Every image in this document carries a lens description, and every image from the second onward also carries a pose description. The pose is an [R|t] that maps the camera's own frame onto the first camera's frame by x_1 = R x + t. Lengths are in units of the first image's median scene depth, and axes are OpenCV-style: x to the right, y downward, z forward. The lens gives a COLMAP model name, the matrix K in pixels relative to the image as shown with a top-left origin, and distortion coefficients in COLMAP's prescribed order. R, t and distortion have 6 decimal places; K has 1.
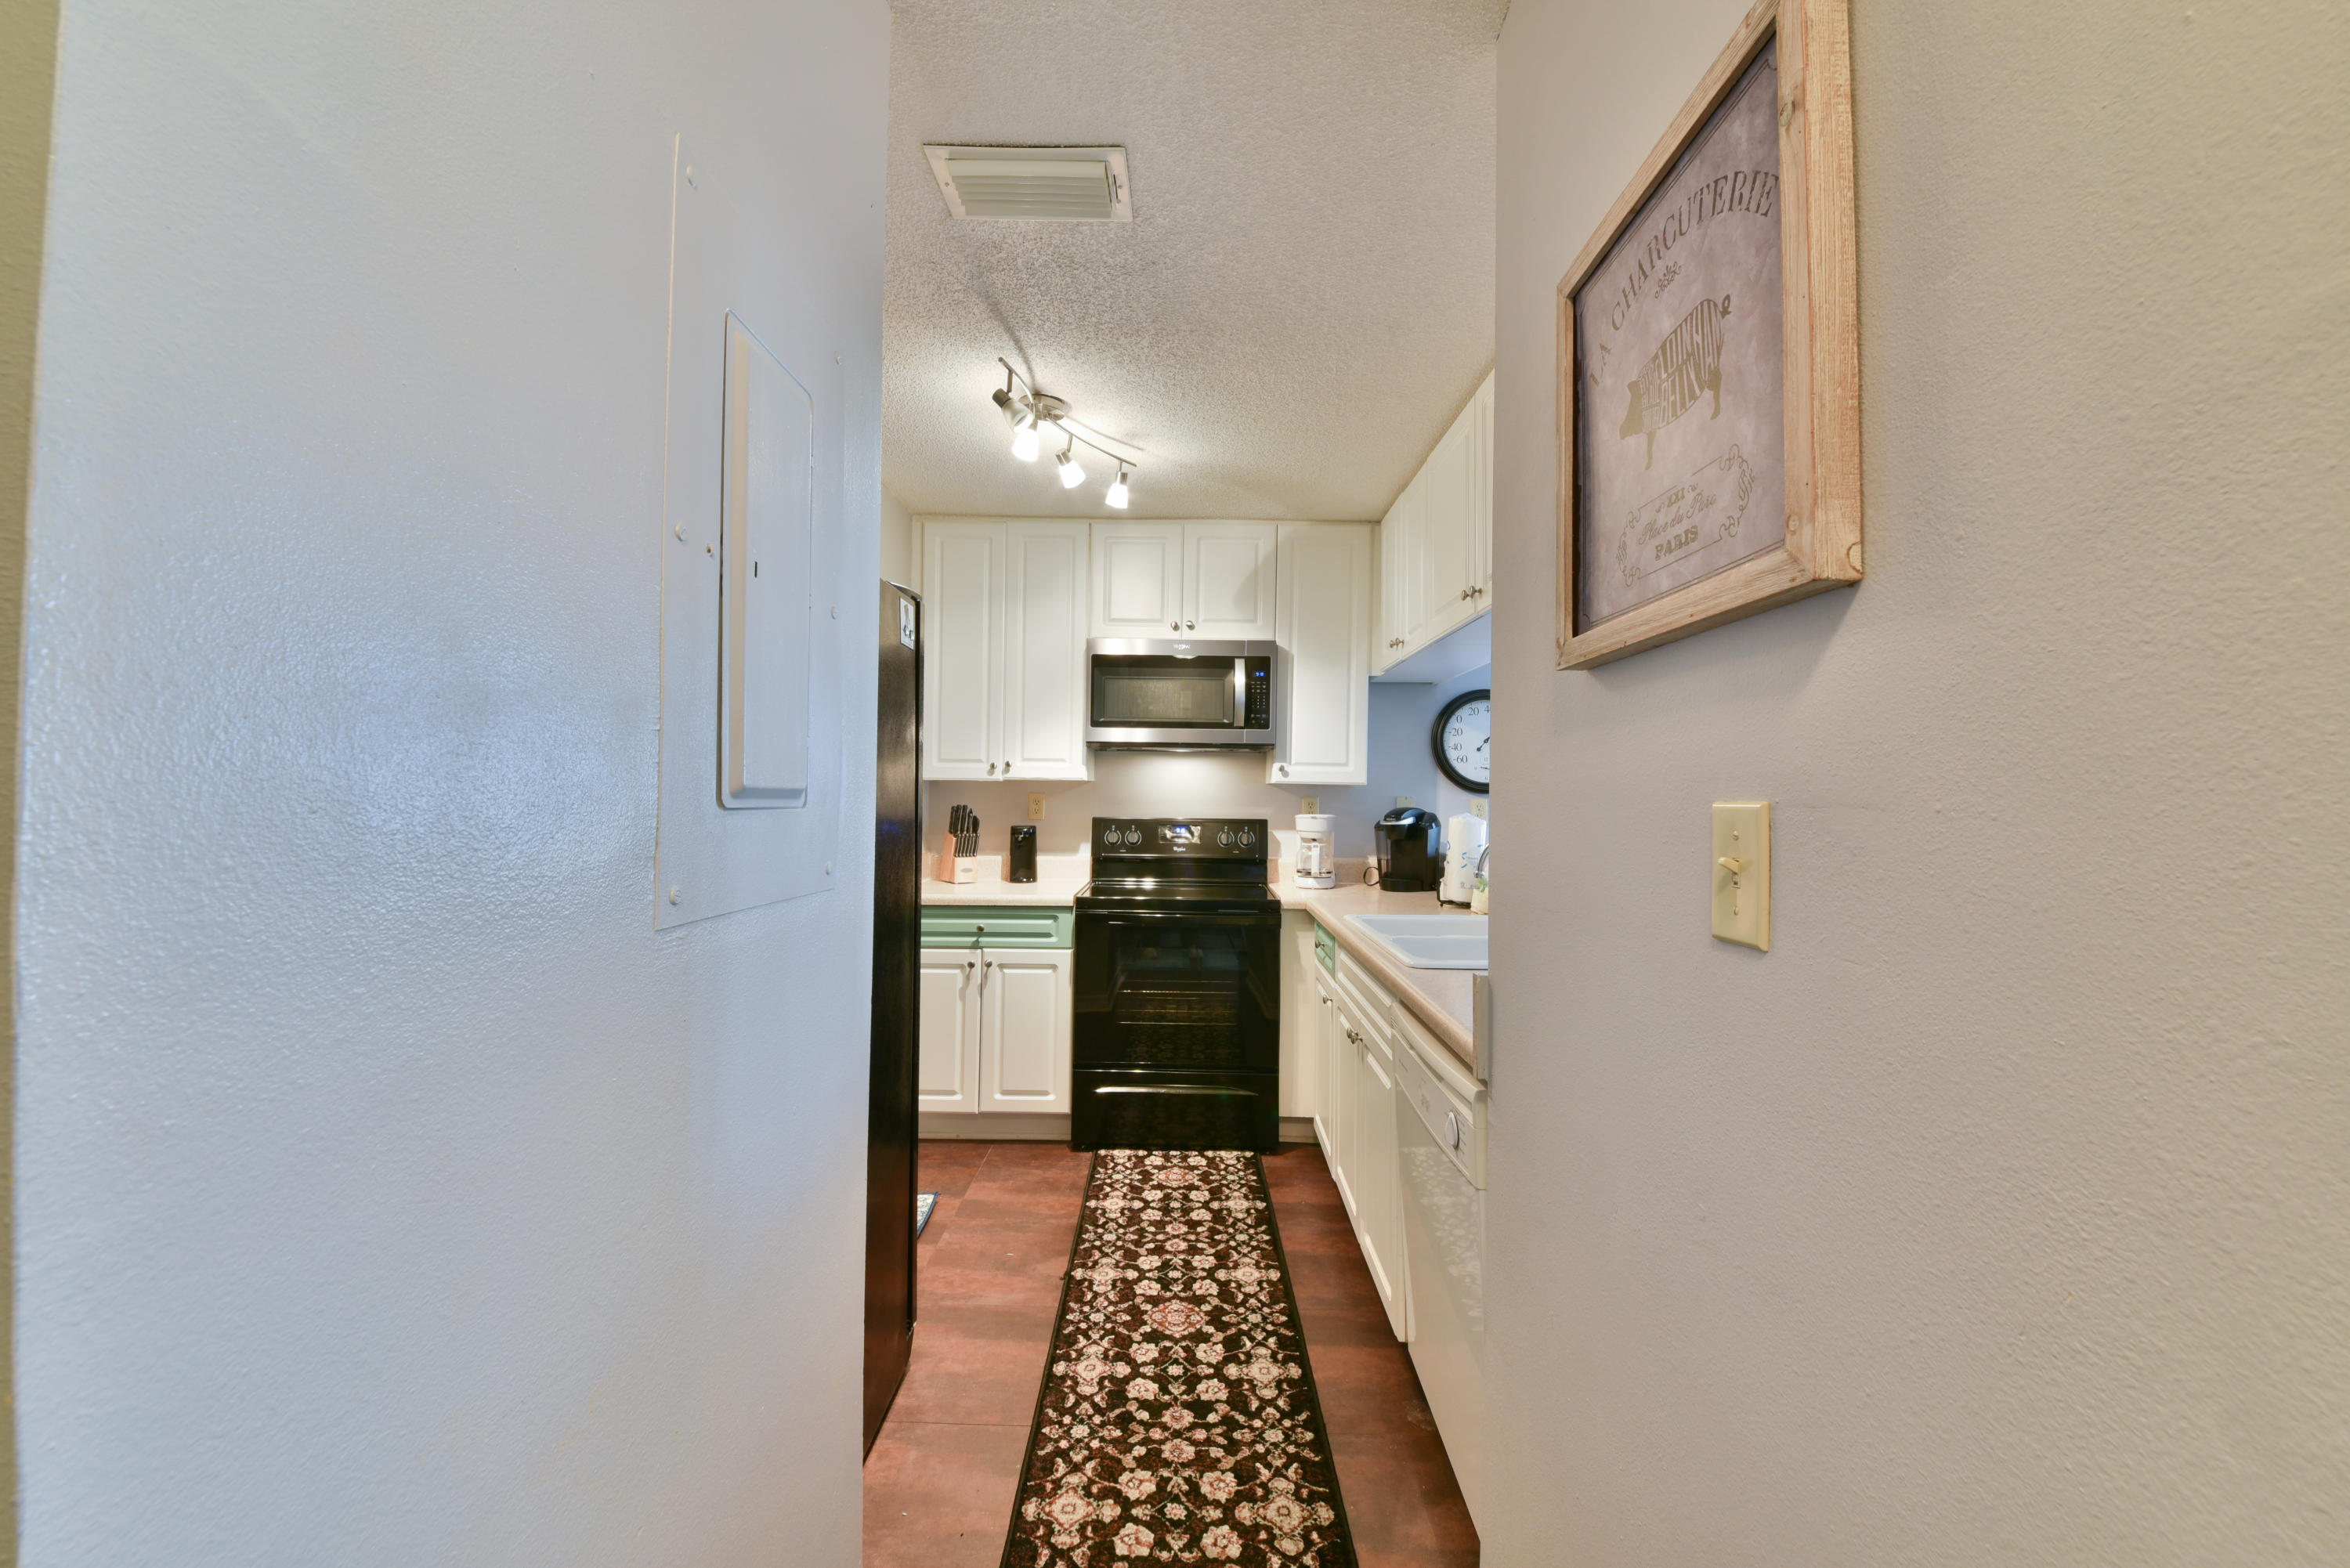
lens RADIAL K [[921.2, 0, 1165.5], [0, 921.2, 786.2], [0, 0, 1]] dist [0.007042, -0.014837]
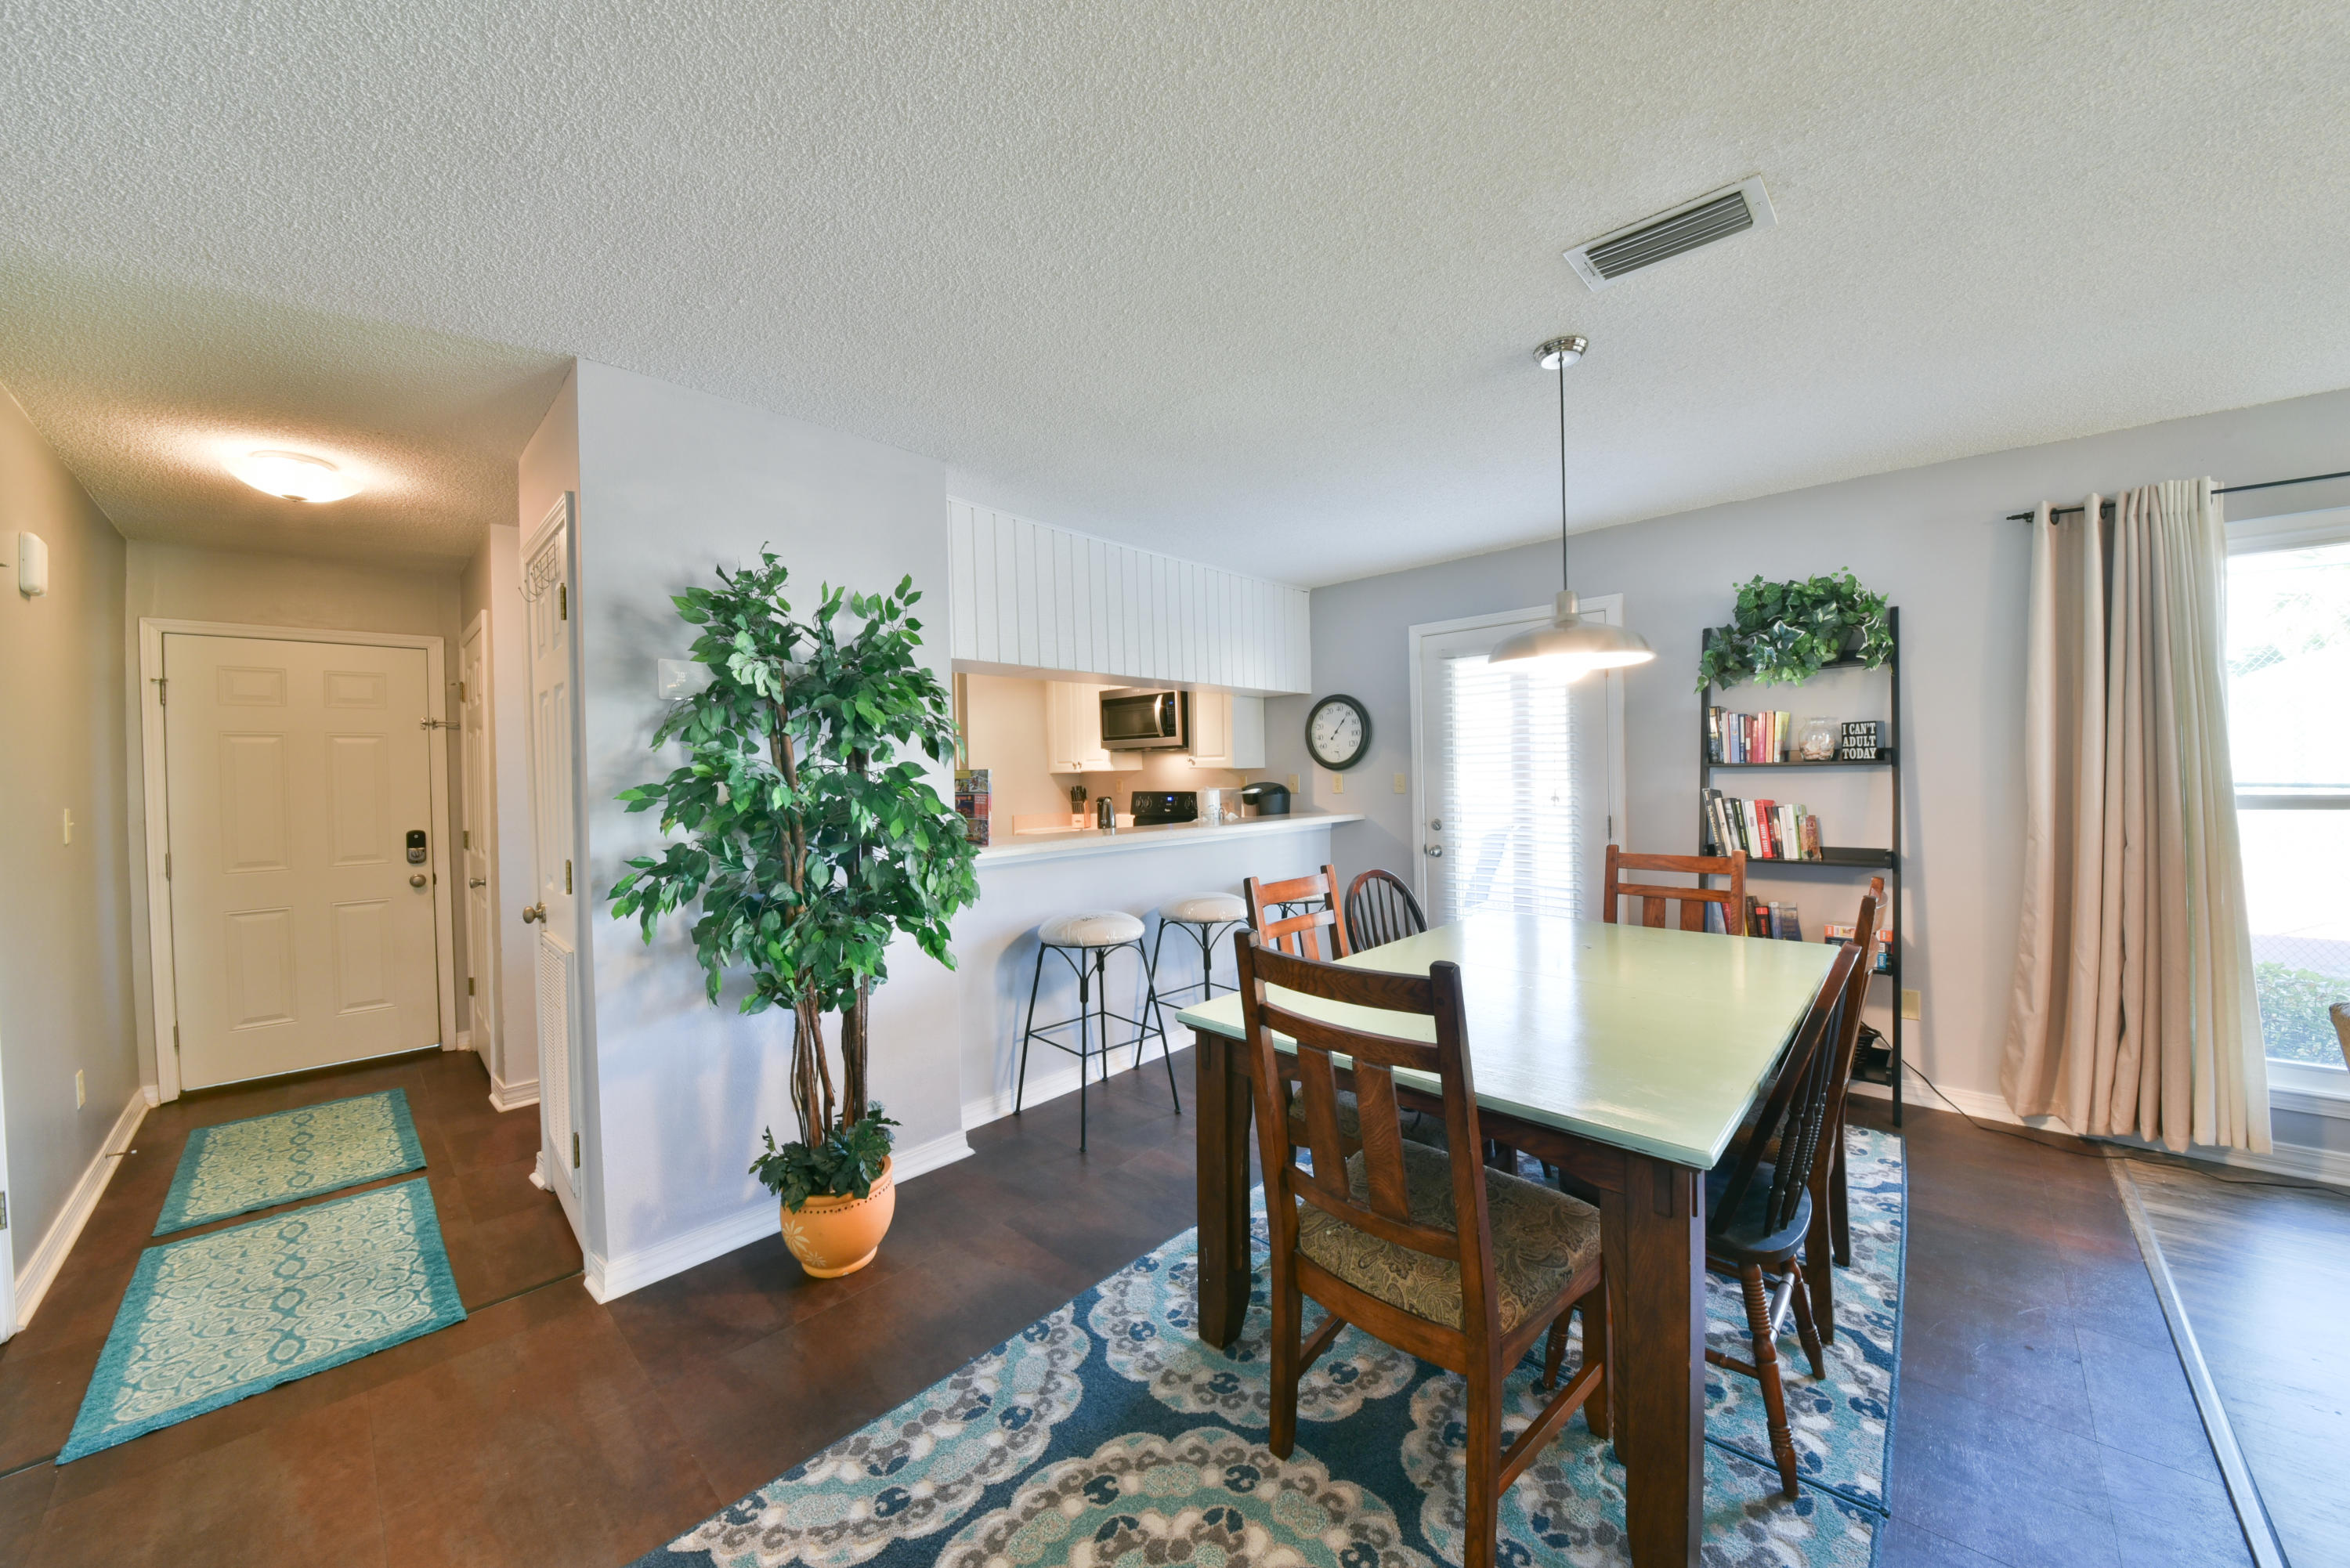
lens RADIAL K [[826.1, 0, 1141.0], [0, 826.1, 781.9], [0, 0, 1]] dist [-0.024368, -0.000083]
pose [[0.728245, -0.021961, -0.684965, 1.308165], [0.037349, 0.999273, 0.007670, 0.004801], [0.684298, -0.031169, 0.728536, -0.103054]]
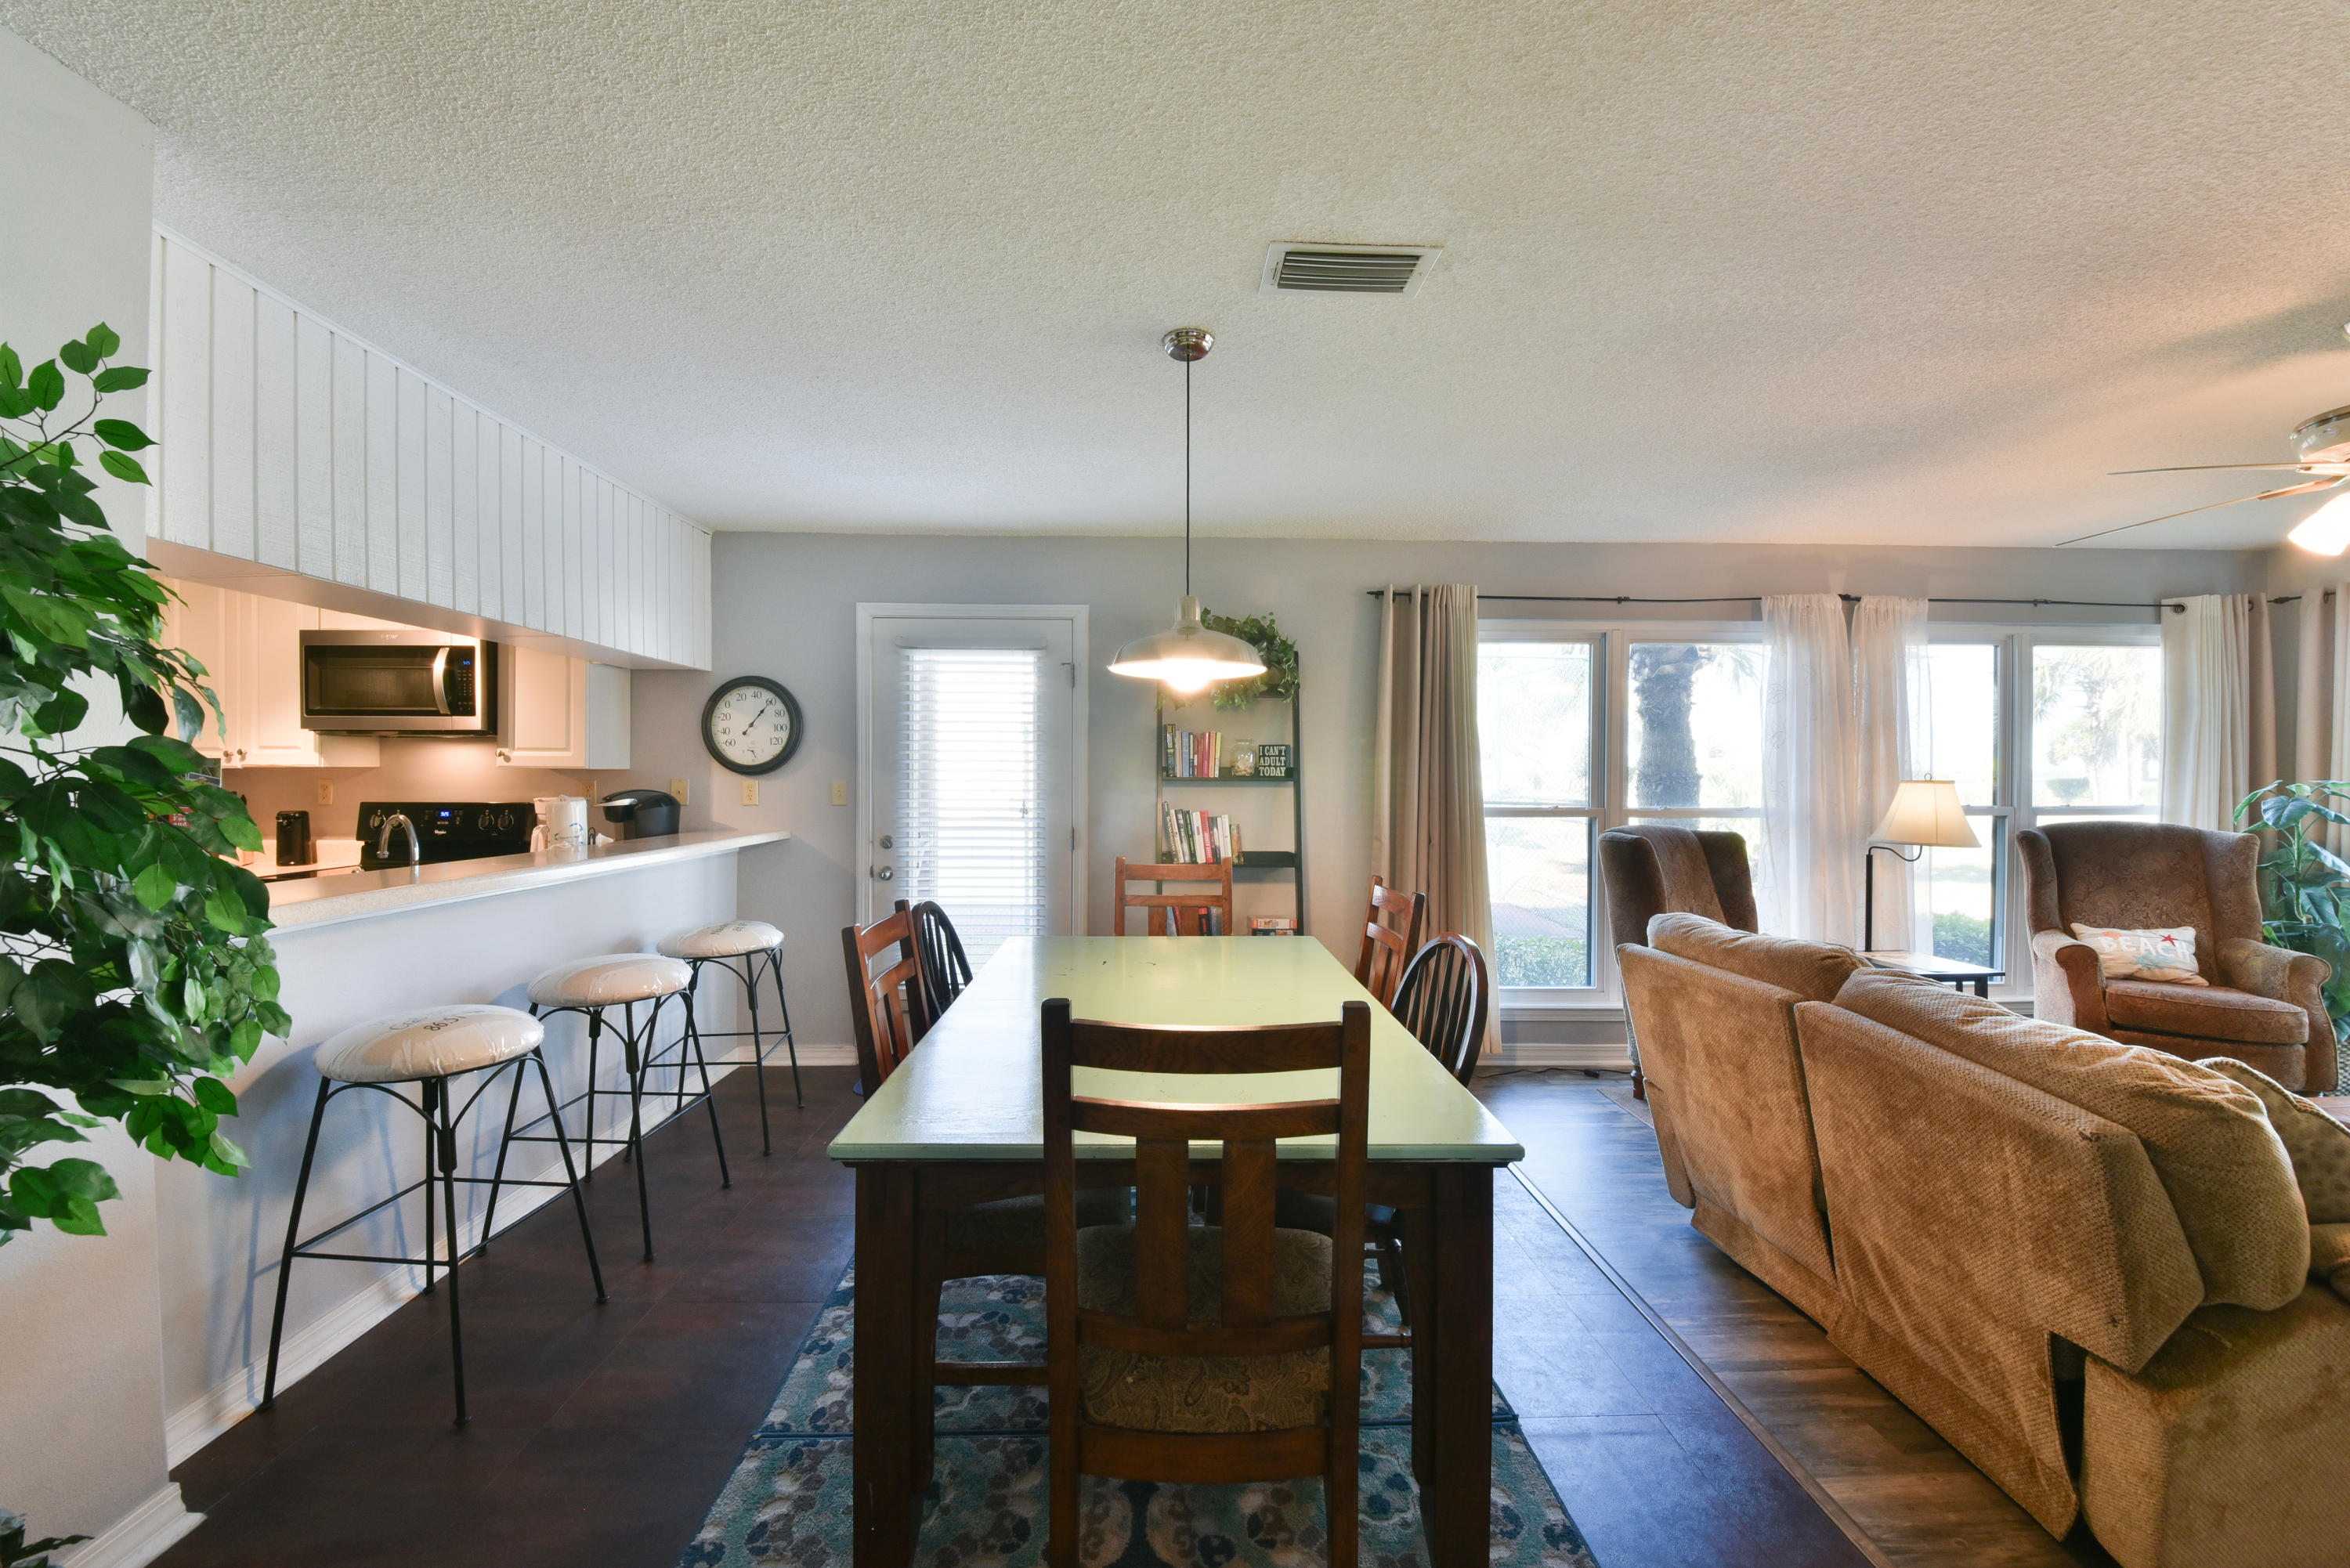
lens RADIAL K [[921.2, 0, 1165.5], [0, 921.2, 786.2], [0, 0, 1]] dist [0.007042, -0.014837]
pose [[0.998258, -0.009521, 0.058220, 1.023807], [0.008193, 0.999702, 0.023001, -0.000468], [-0.058422, -0.022484, 0.998039, -0.095295]]
